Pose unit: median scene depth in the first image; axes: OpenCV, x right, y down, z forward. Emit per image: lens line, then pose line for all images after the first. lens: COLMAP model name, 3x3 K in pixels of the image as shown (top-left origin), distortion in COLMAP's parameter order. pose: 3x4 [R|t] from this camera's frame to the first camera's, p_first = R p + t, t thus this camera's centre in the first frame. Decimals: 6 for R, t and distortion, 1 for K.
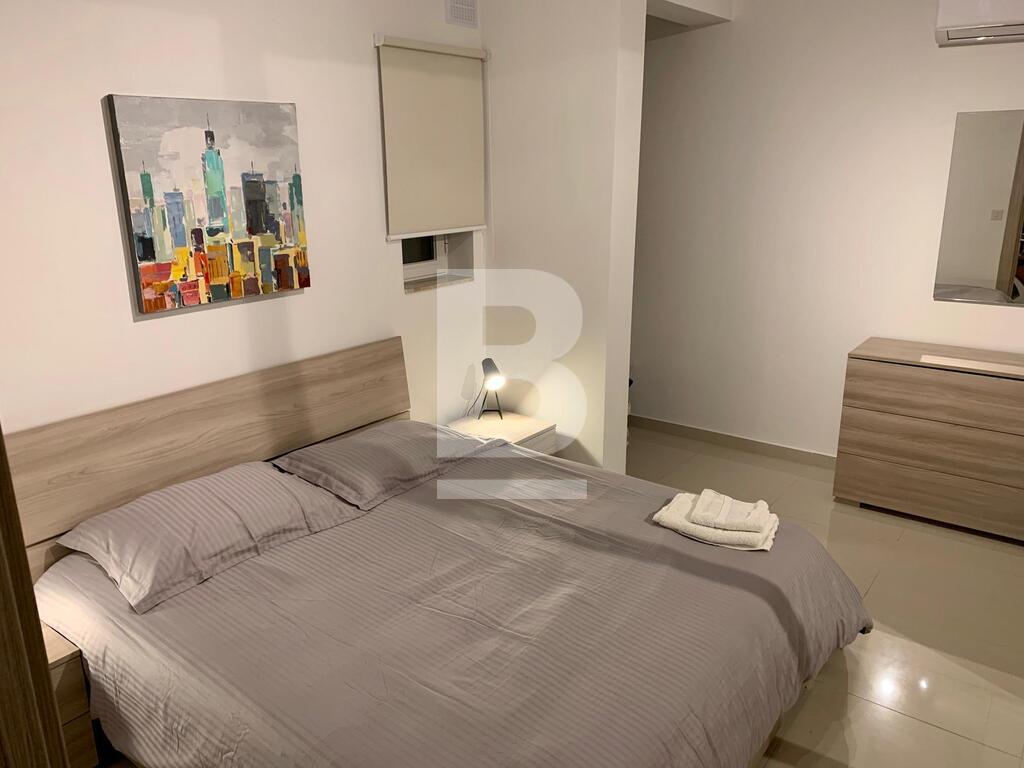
lens RADIAL K [[774.0, 0, 510.9], [0, 774.0, 380.4], [0, 0, 1]] dist [-0.006489, -0.013776]
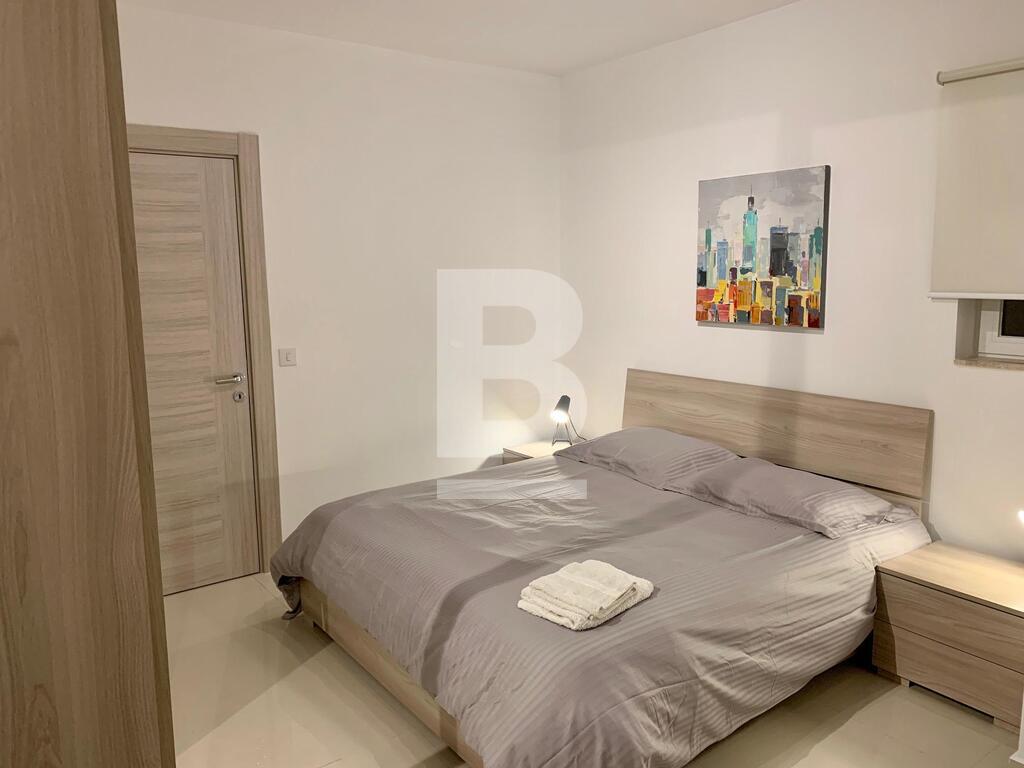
lens RADIAL K [[774.0, 0, 510.7], [0, 774.0, 384.9], [0, 0, 1]] dist [-0.006489, -0.013776]
pose [[-0.276041, 0.155070, -0.948554, 1.005413], [-0.253843, 0.940096, 0.227559, -0.203584], [0.927019, 0.303600, -0.220142, 0.953793]]
